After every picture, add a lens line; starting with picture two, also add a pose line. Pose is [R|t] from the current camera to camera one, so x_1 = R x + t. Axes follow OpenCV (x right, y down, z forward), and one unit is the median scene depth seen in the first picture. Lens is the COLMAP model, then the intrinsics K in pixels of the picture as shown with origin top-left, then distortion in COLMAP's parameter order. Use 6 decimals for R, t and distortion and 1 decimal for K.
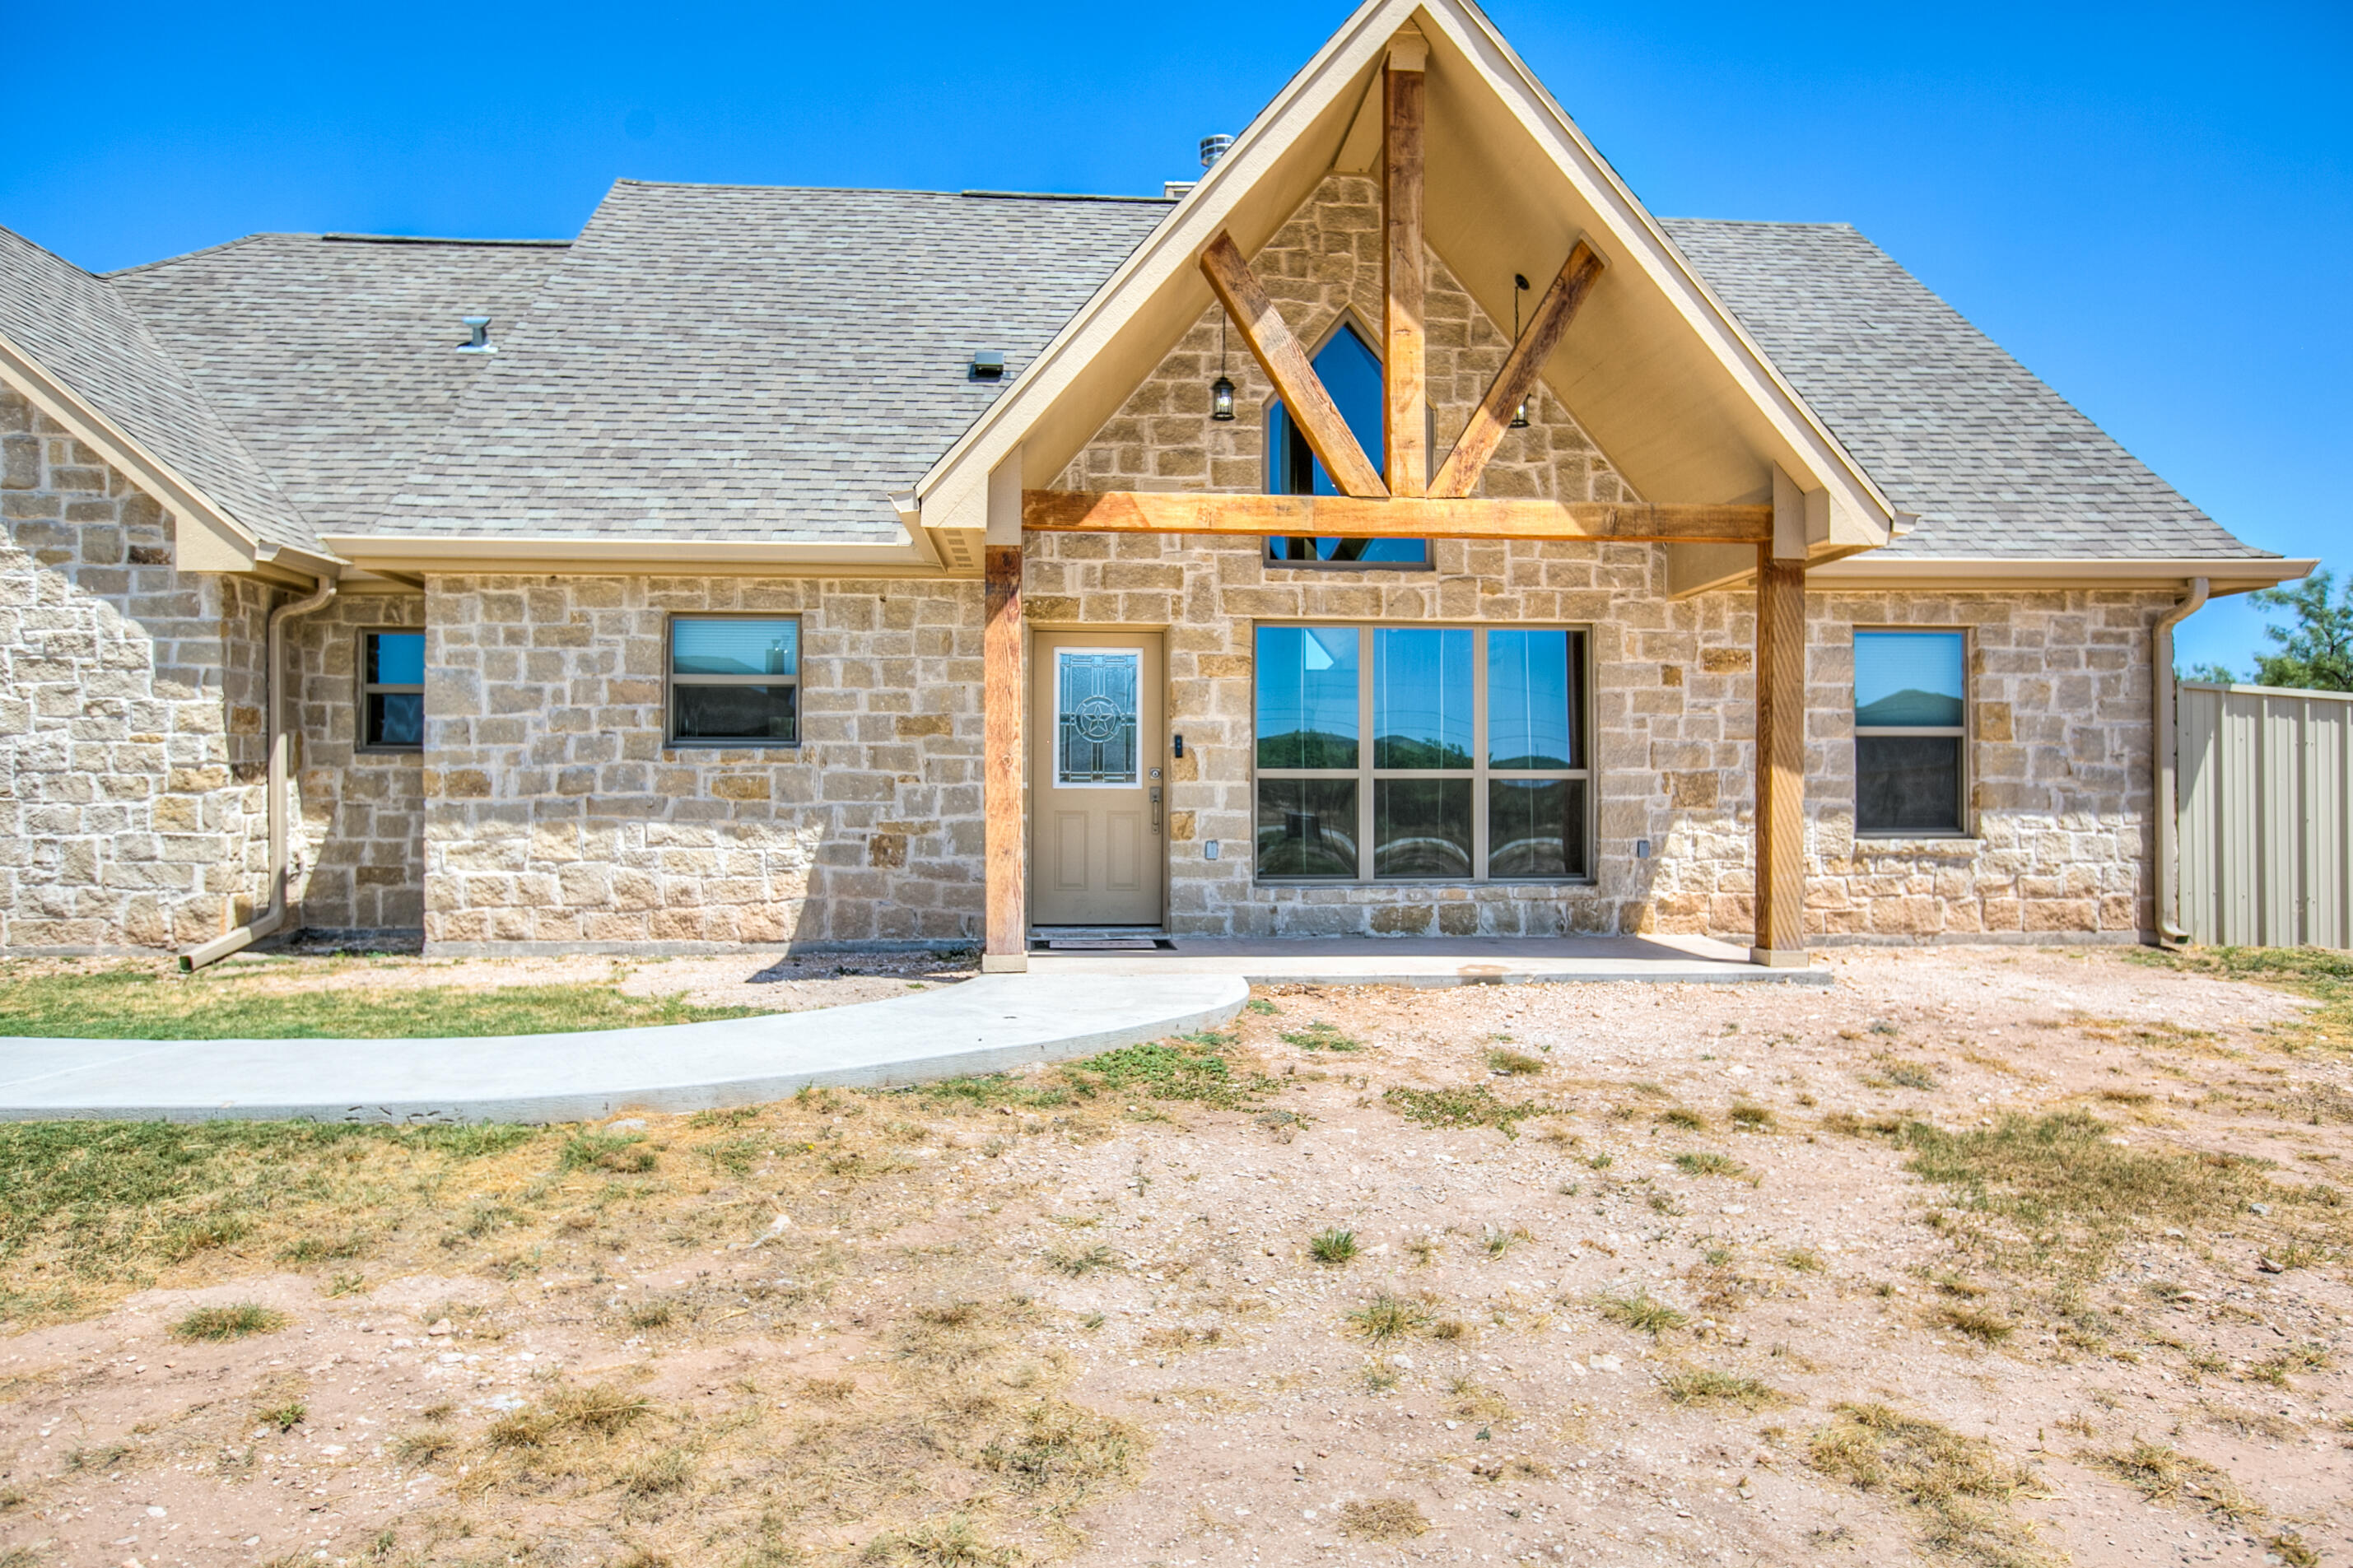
lens RADIAL K [[1590.3, 0, 1181.5], [0, 1590.3, 800.0], [0, 0, 1]] dist [0.013619, 0.001196]
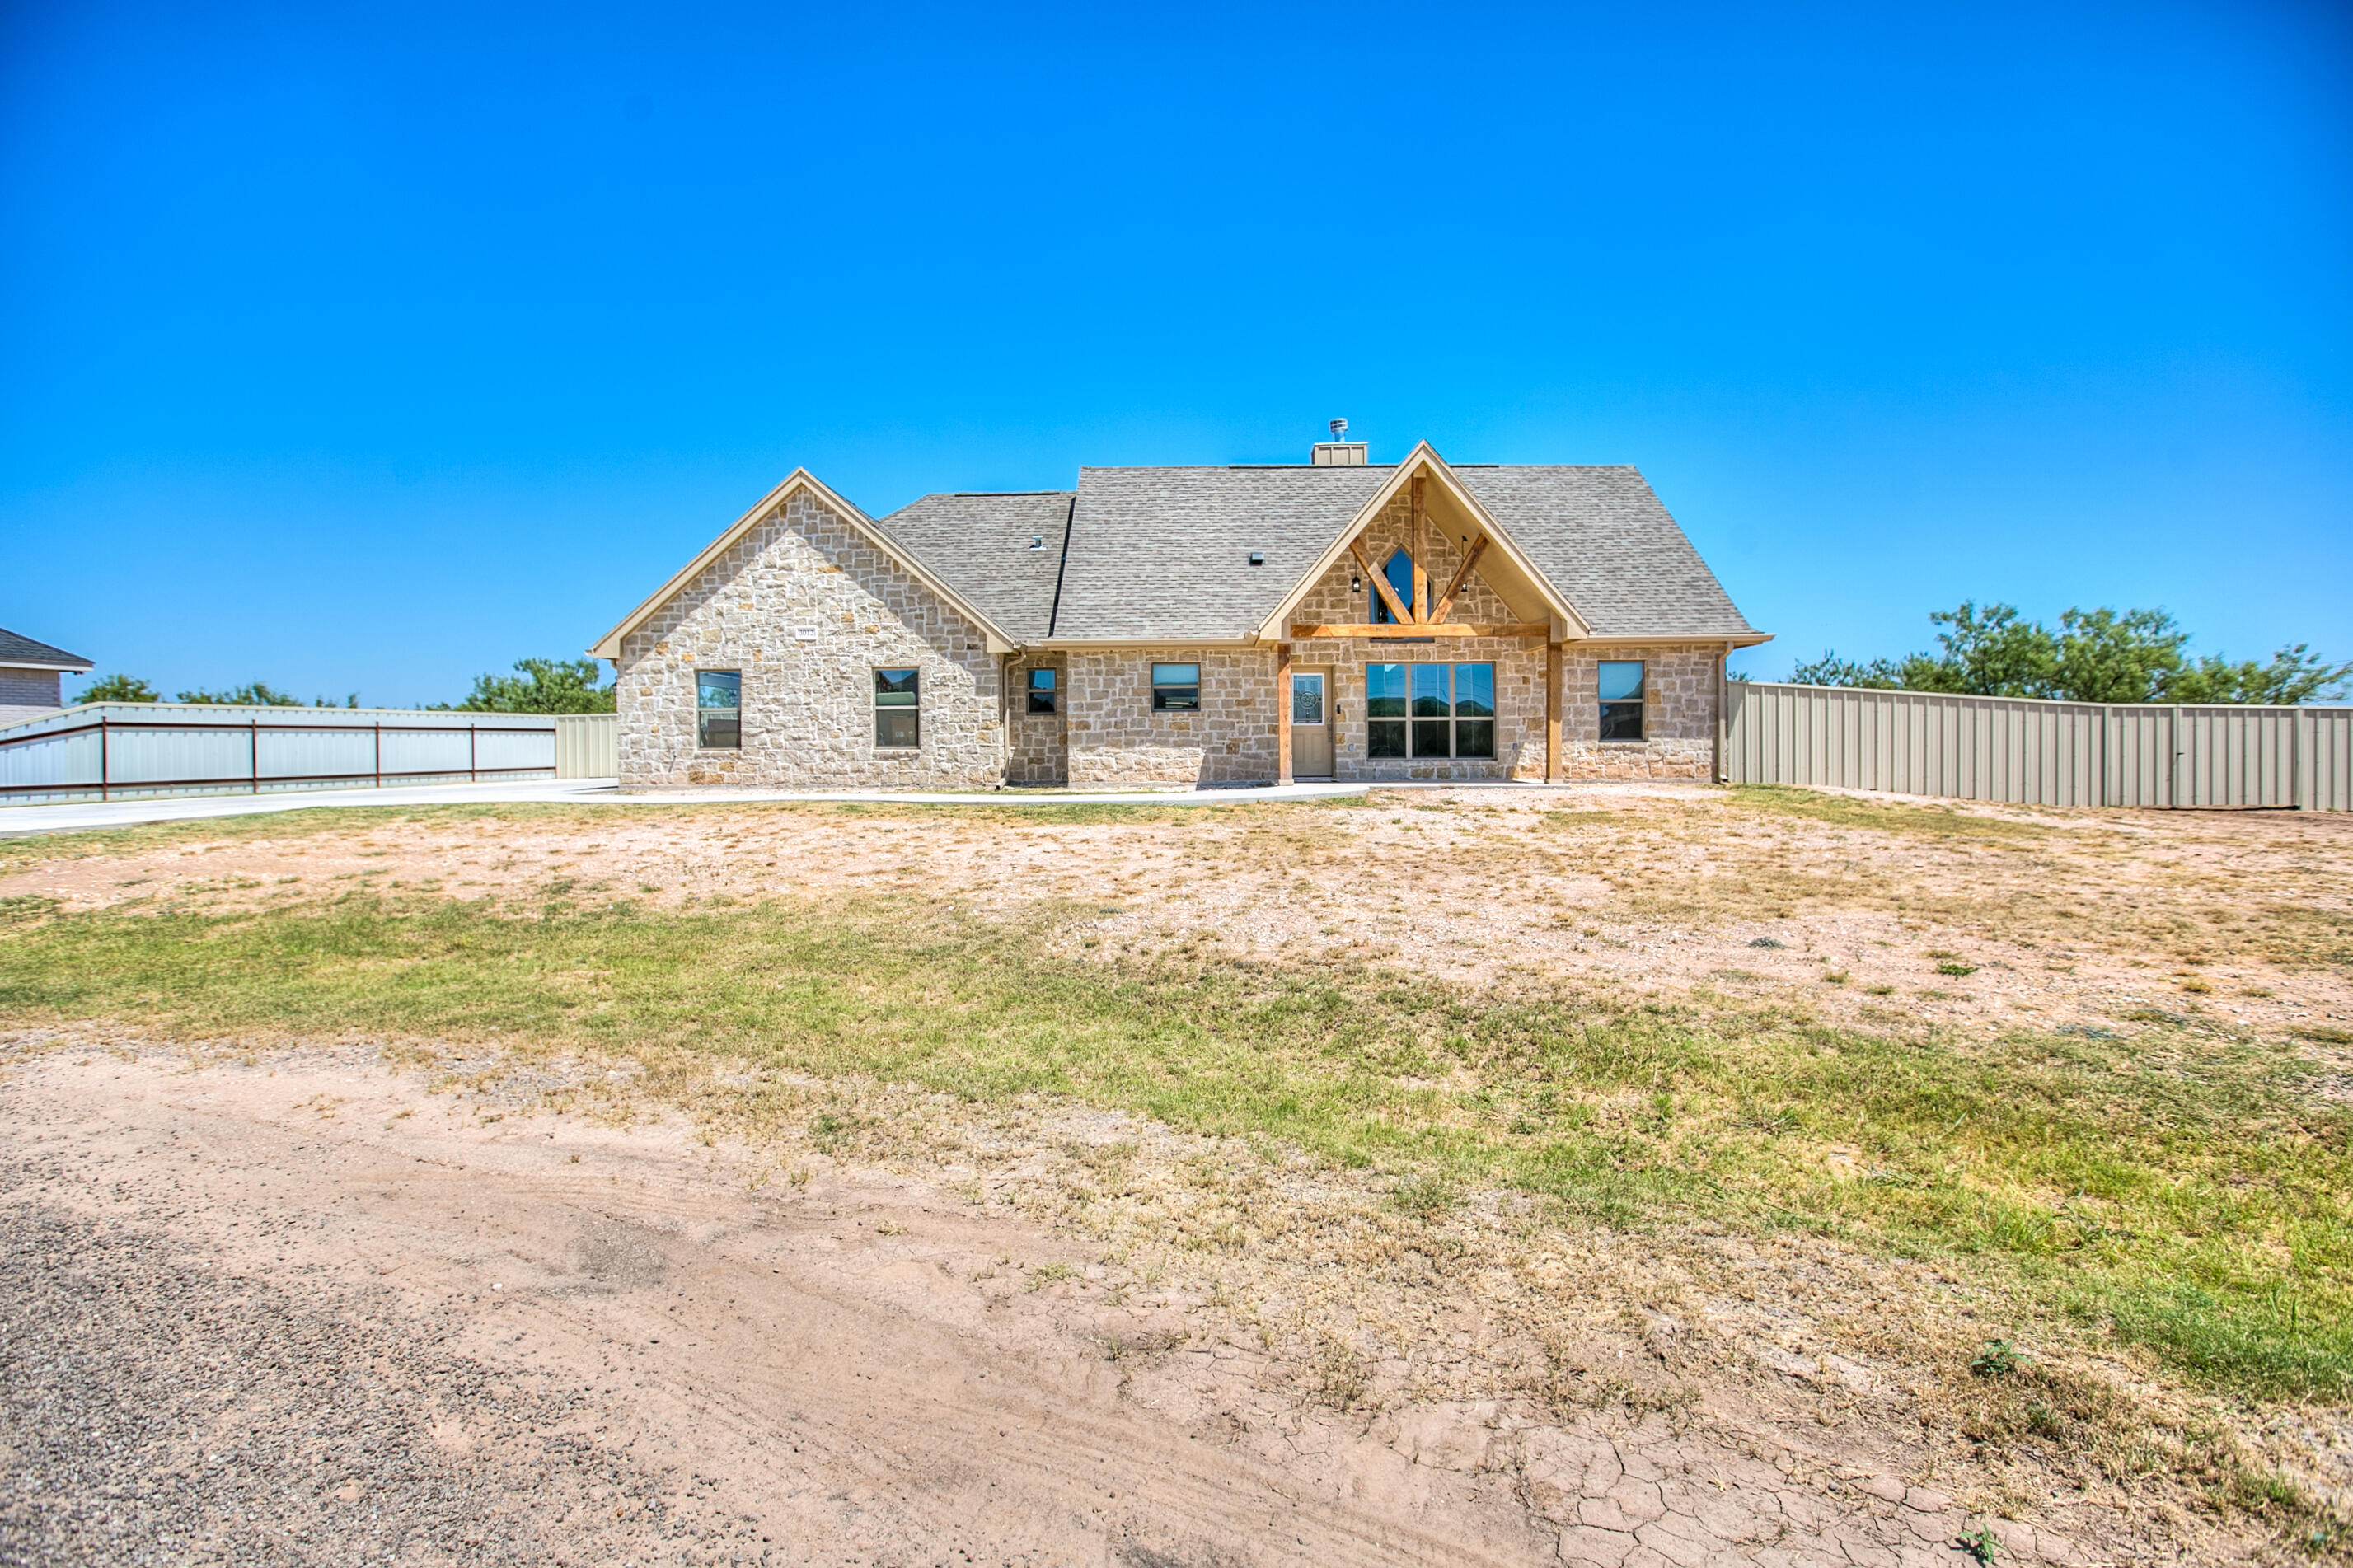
lens RADIAL K [[1063.0, 0, 1193.1], [0, 1063.0, 768.0], [0, 0, 1]] dist [-0.033007, 0.005279]
pose [[0.995549, -0.005887, -0.094062, -0.078637], [0.008018, 0.999719, 0.022293, 0.023650], [0.093905, -0.022948, 0.995317, -0.826803]]
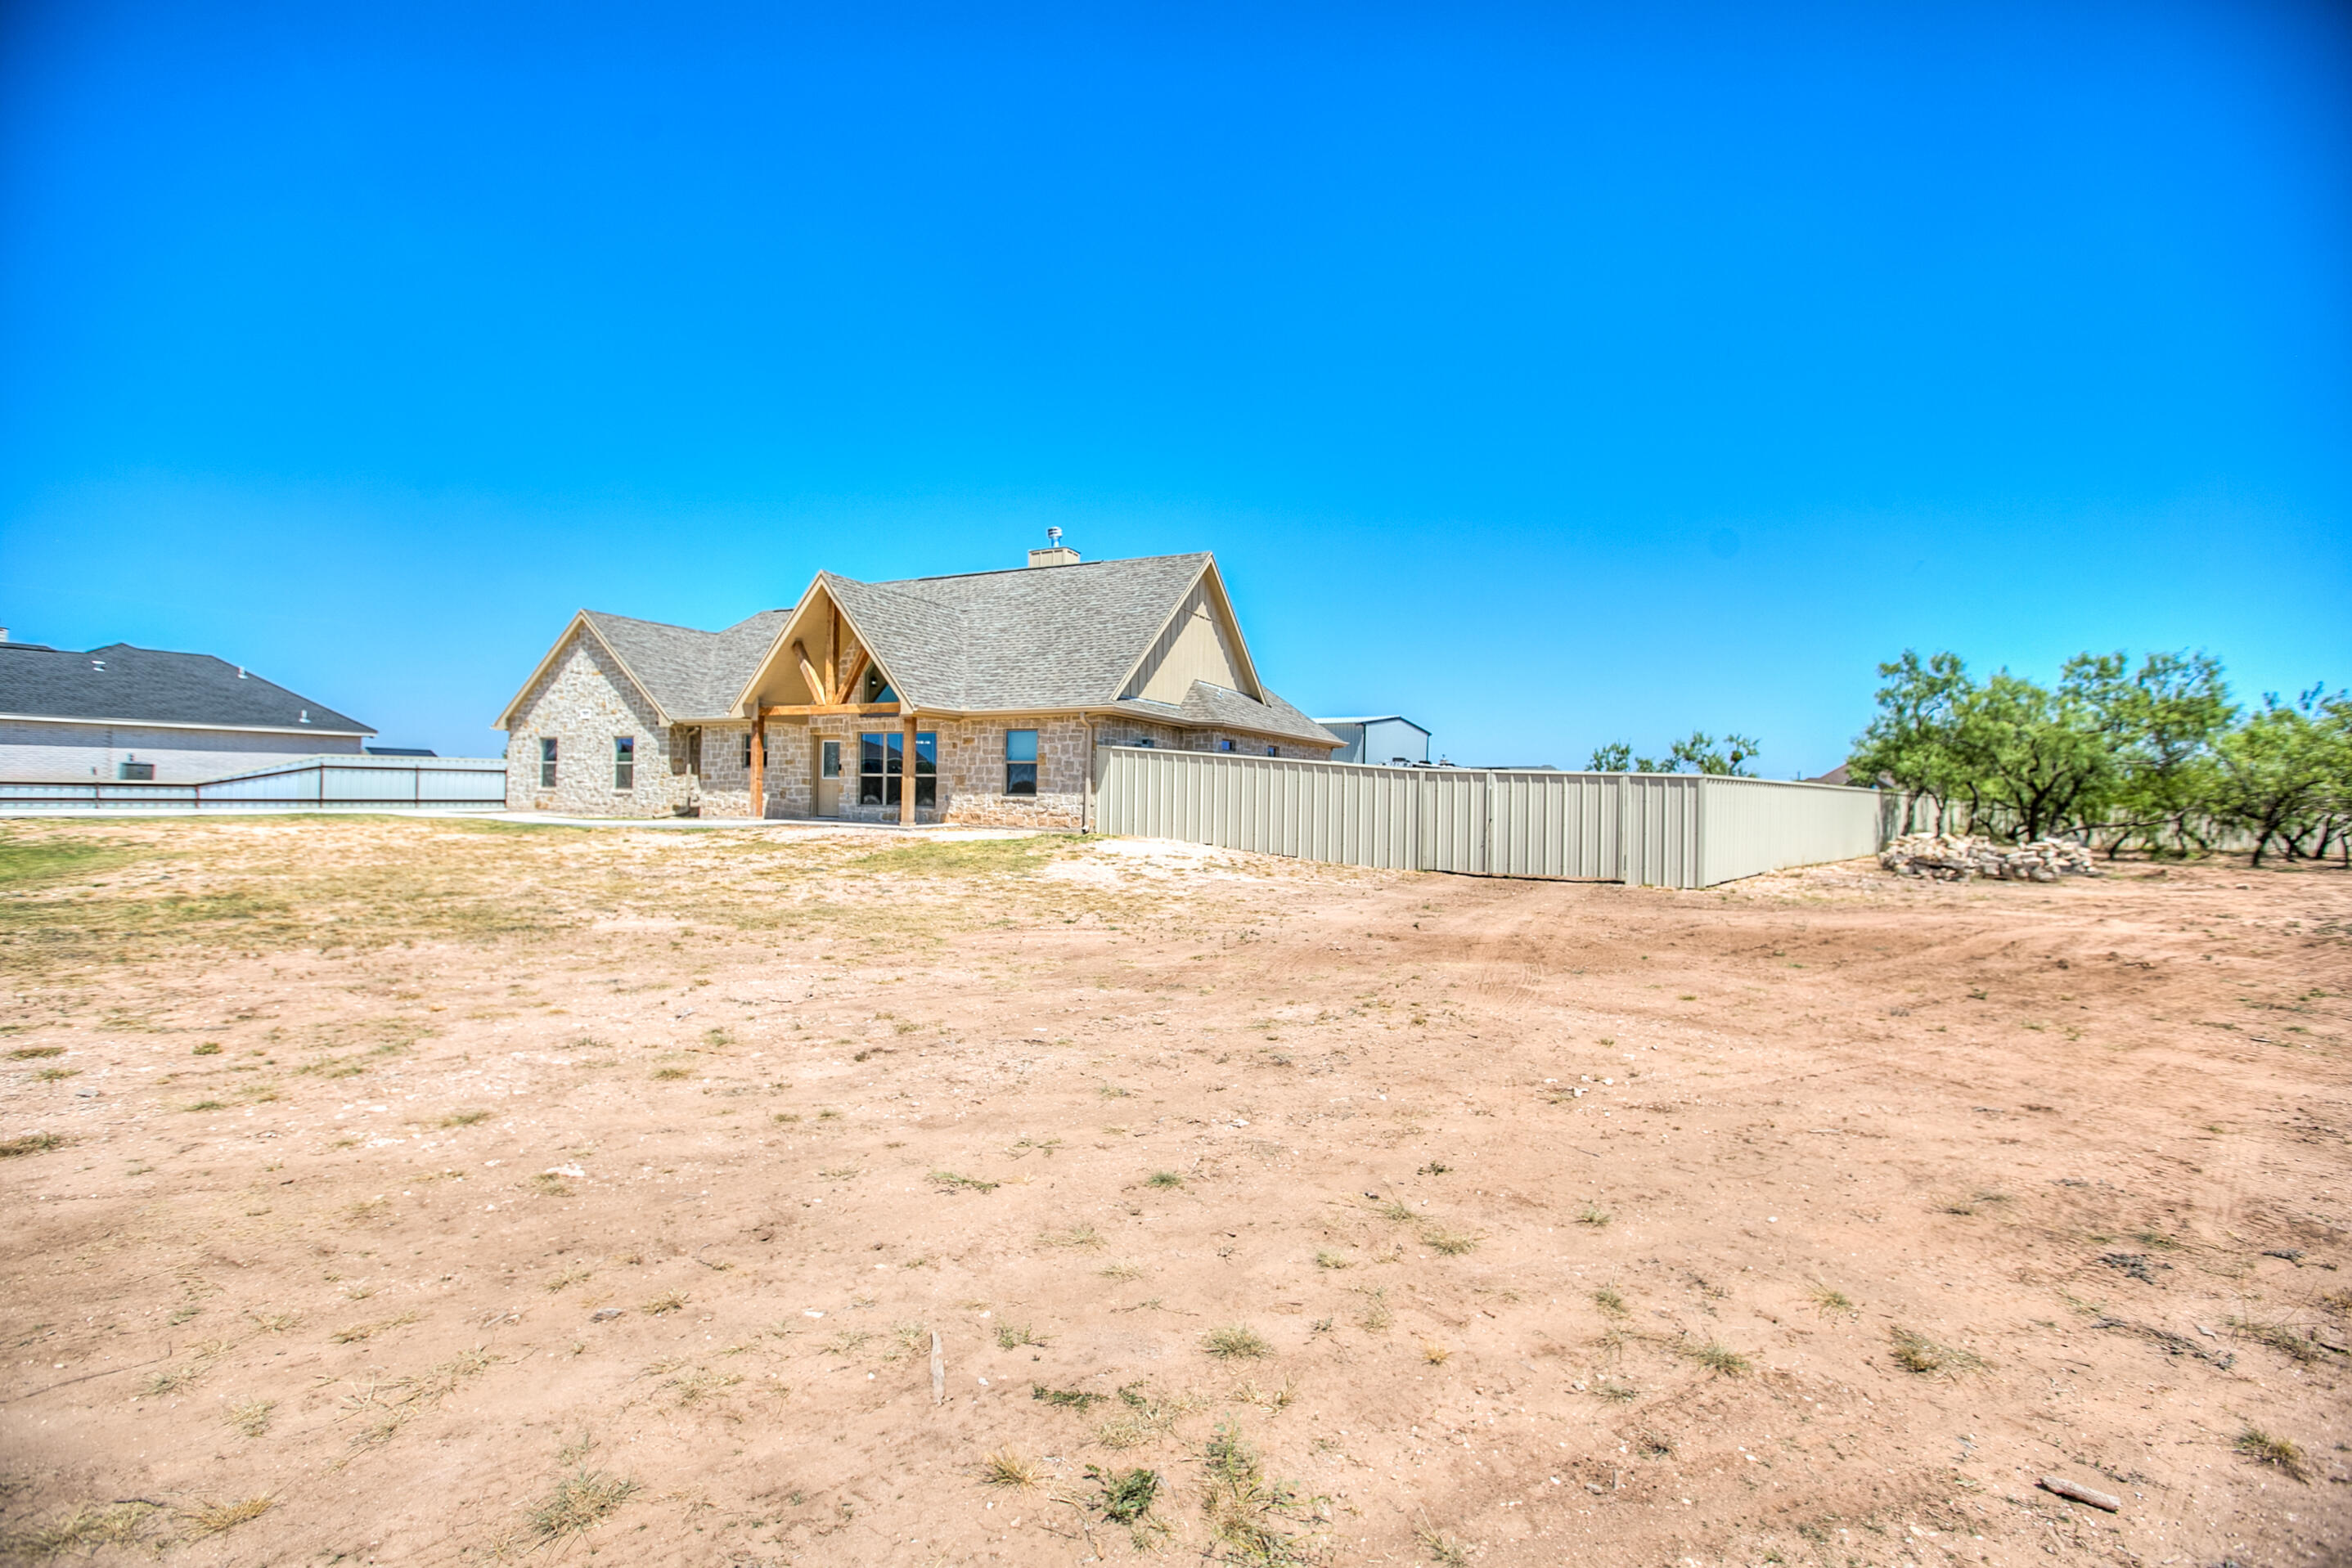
lens RADIAL K [[1062.6, 0, 1162.6], [0, 1062.6, 782.2], [0, 0, 1]] dist [-0.033007, 0.005279]
pose [[0.859461, 0.007050, -0.511152, 1.887273], [-0.018163, 0.999695, -0.016752, 0.028455], [0.510878, 0.023681, 0.859327, -0.703922]]
